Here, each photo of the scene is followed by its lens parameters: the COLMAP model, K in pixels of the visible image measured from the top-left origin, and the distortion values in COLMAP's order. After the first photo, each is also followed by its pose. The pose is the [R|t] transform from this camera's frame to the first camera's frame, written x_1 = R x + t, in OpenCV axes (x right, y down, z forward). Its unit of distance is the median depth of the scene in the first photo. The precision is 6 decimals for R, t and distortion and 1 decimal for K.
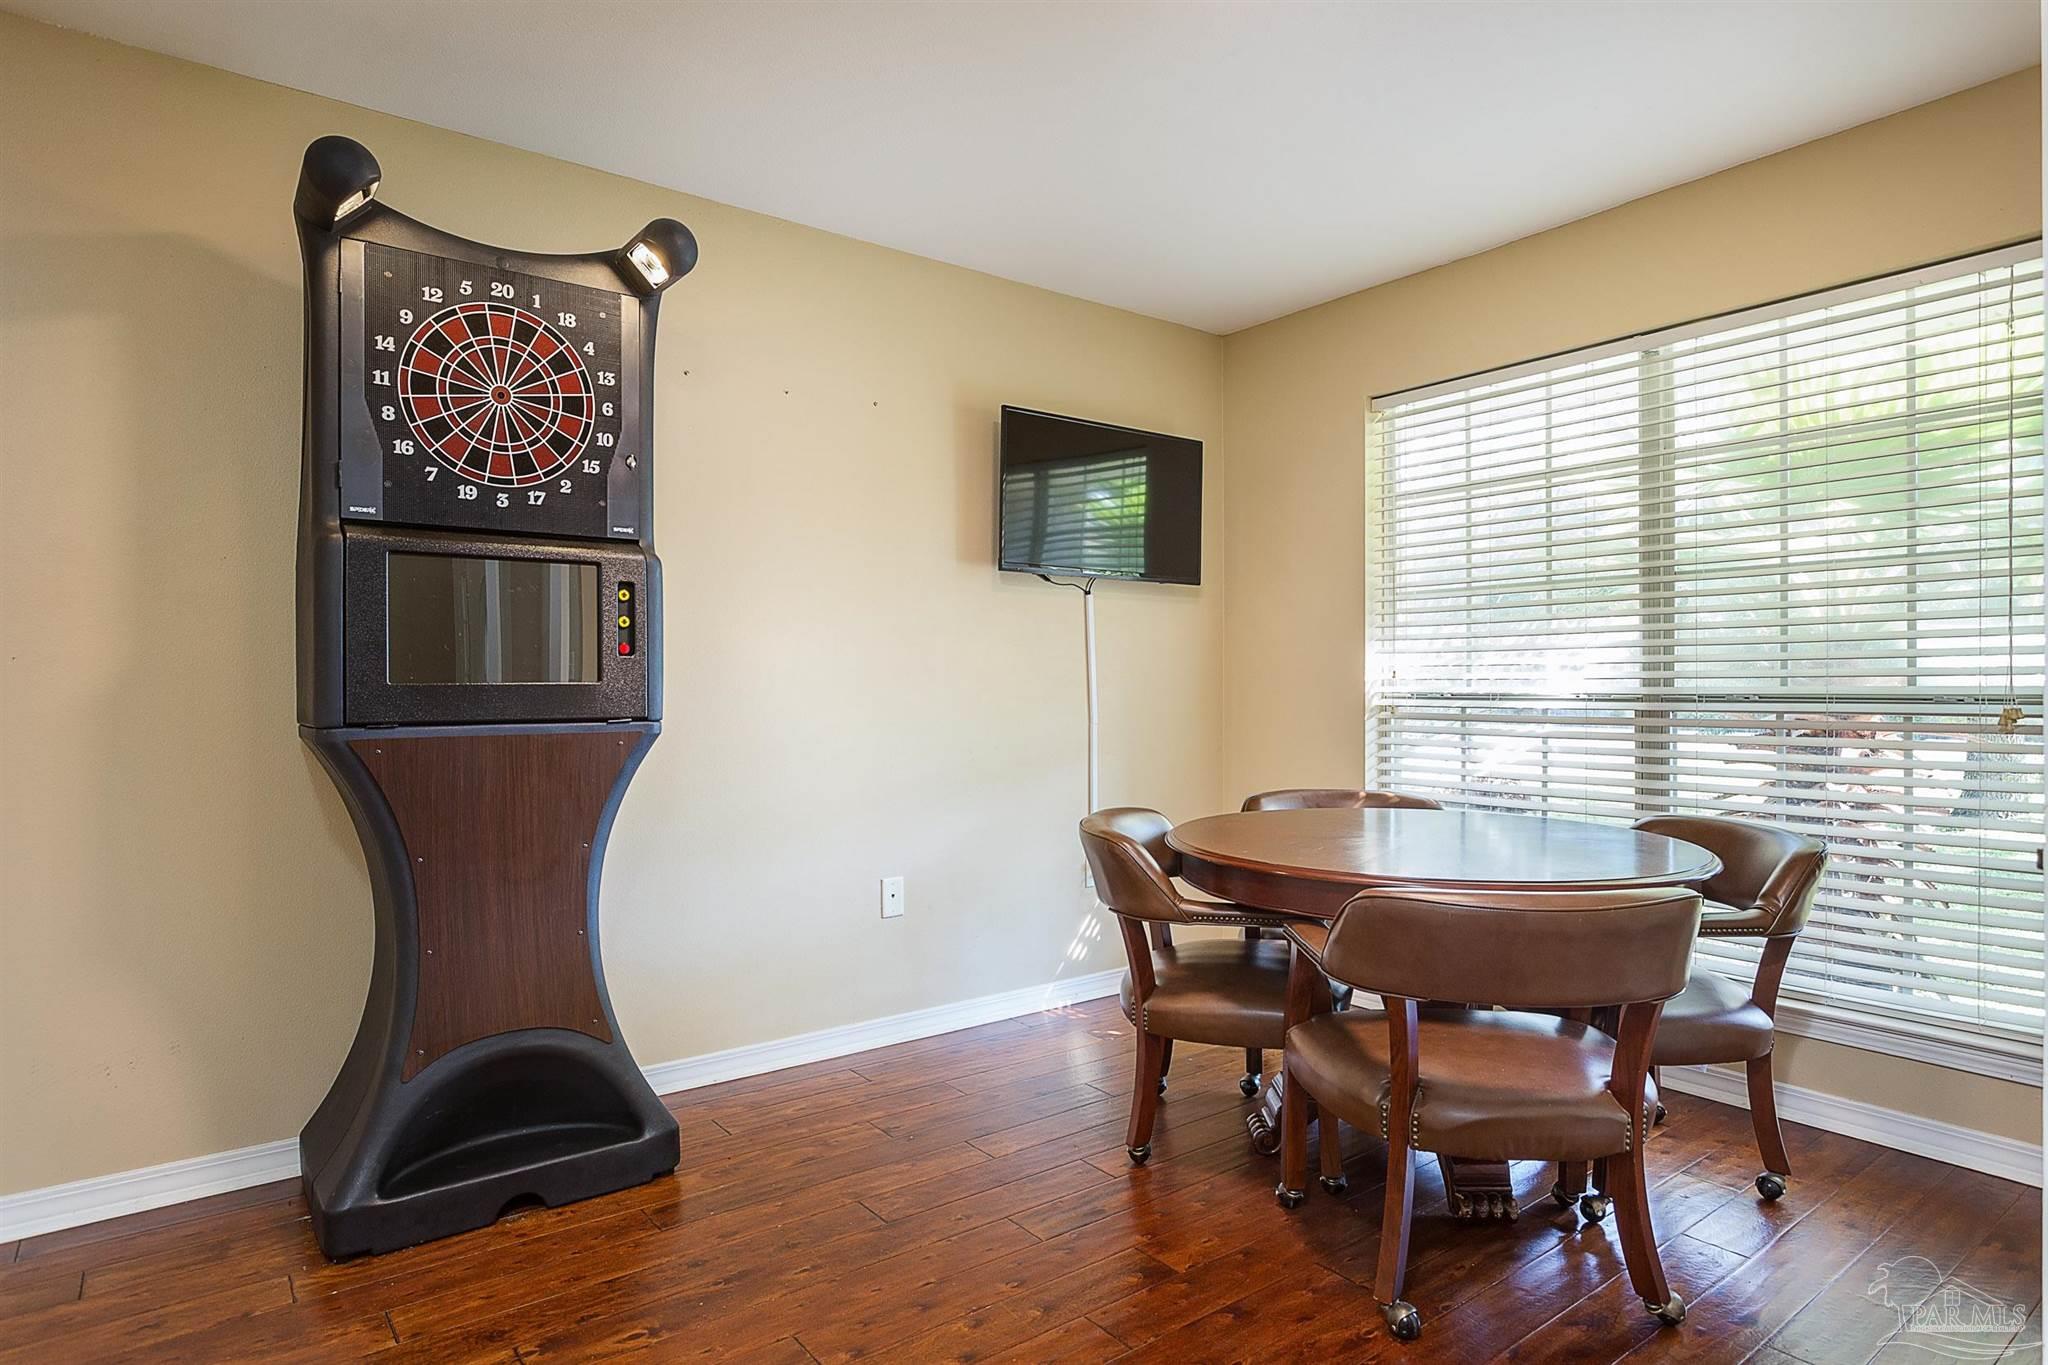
lens RADIAL K [[1168.9, 0, 1029.5], [0, 1168.9, 681.1], [0, 0, 1]] dist [-0.006623, -0.000478]
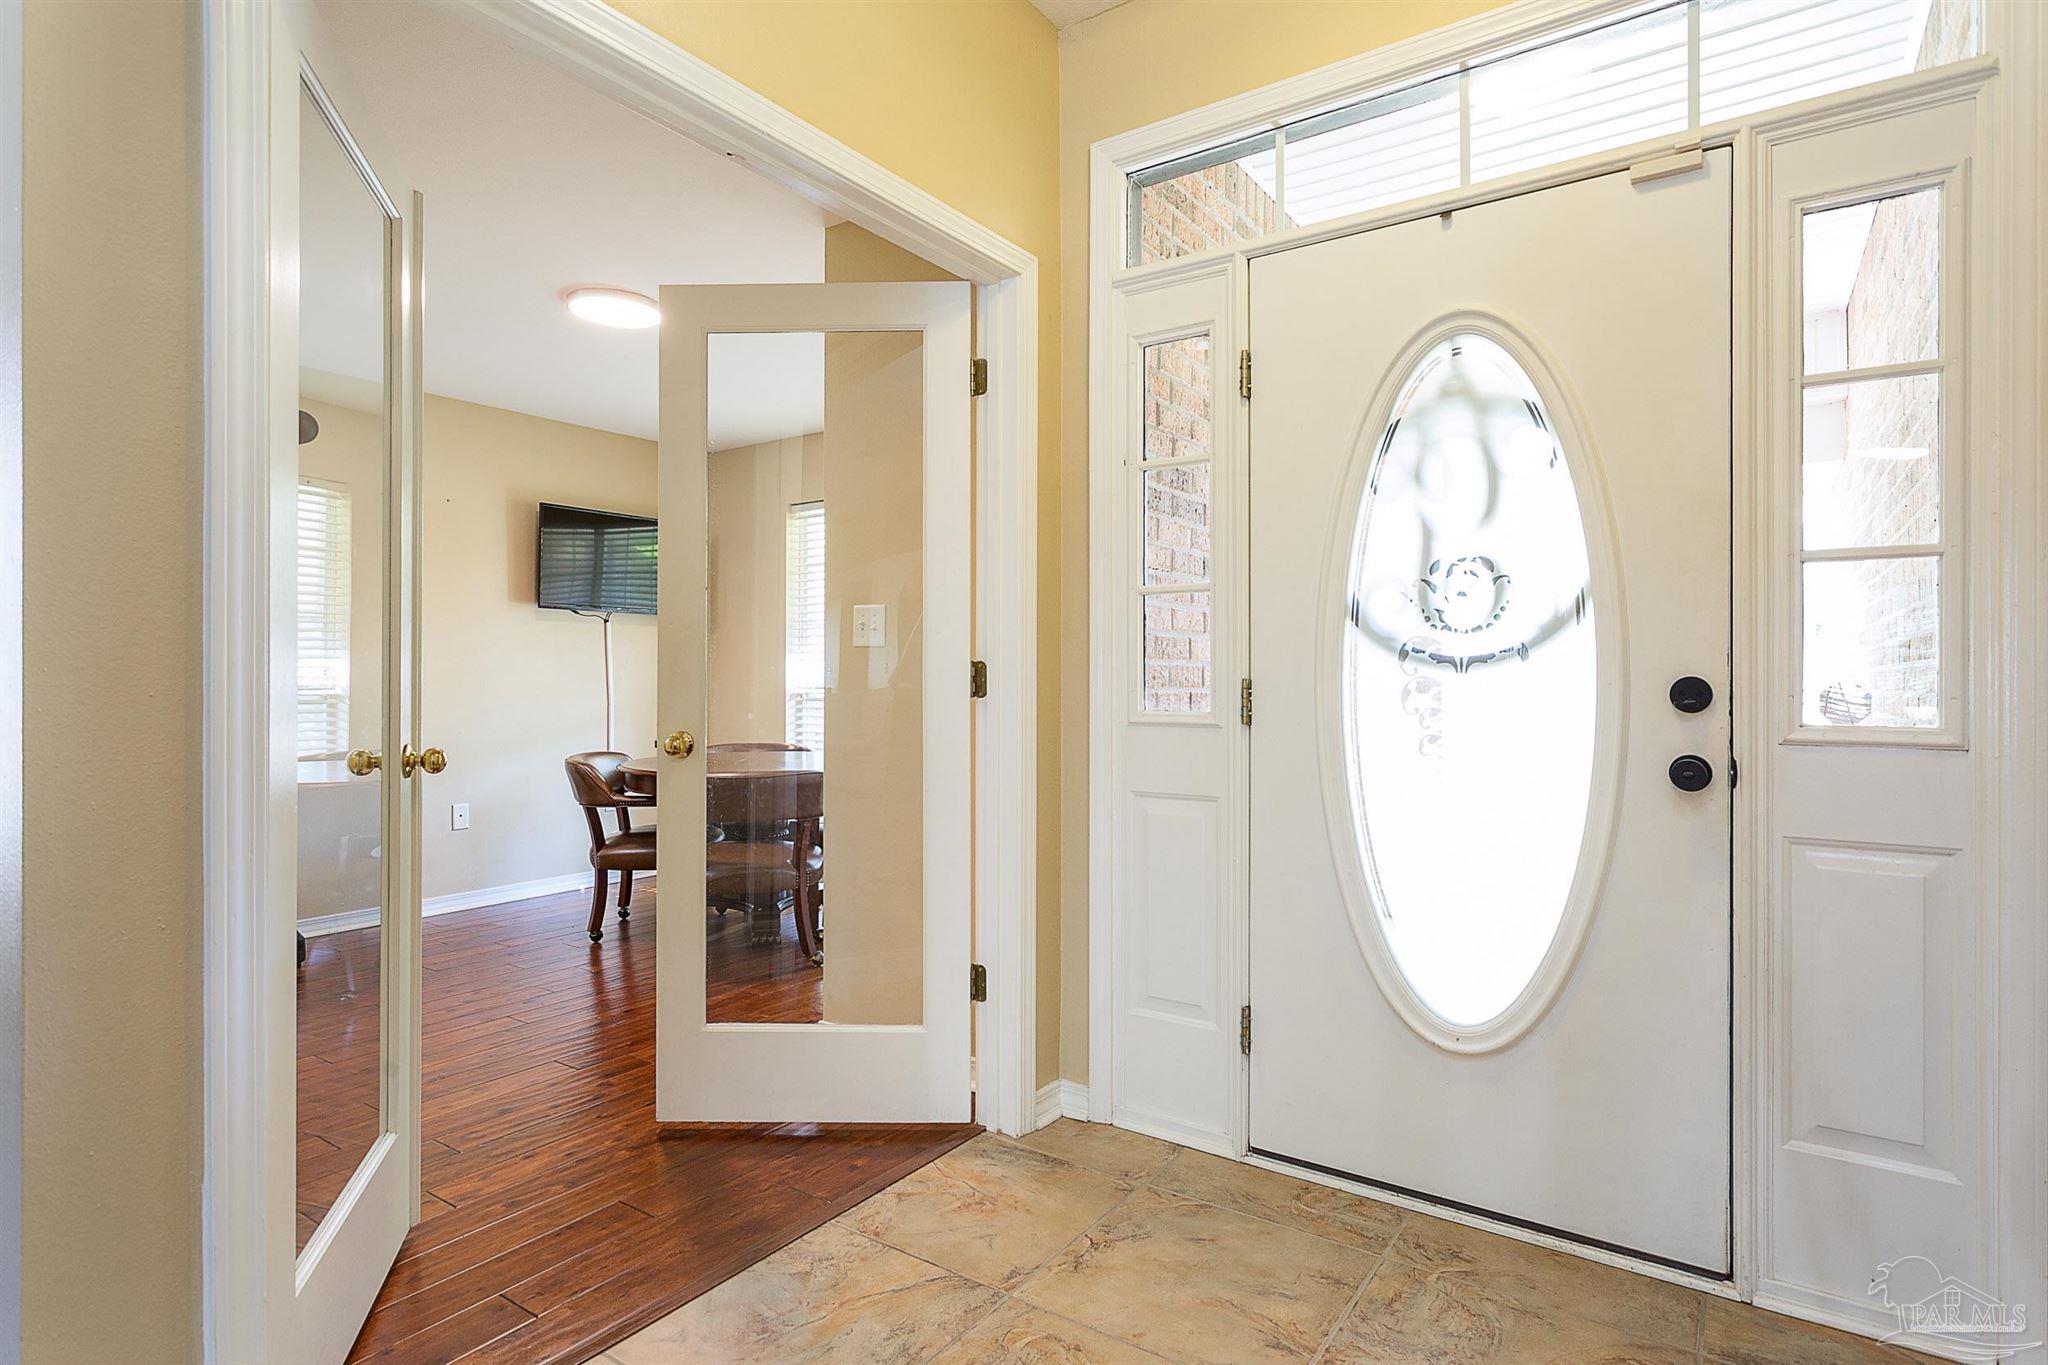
lens RADIAL K [[1086.0, 0, 1021.9], [0, 1086.0, 676.6], [0, 0, 1]] dist [-0.000646, -0.001159]
pose [[0.955003, 0.000412, 0.296596, 0.151584], [0.000285, 0.999997, -0.002306, 0.001551], [-0.296596, 0.002287, 0.955000, -0.548196]]
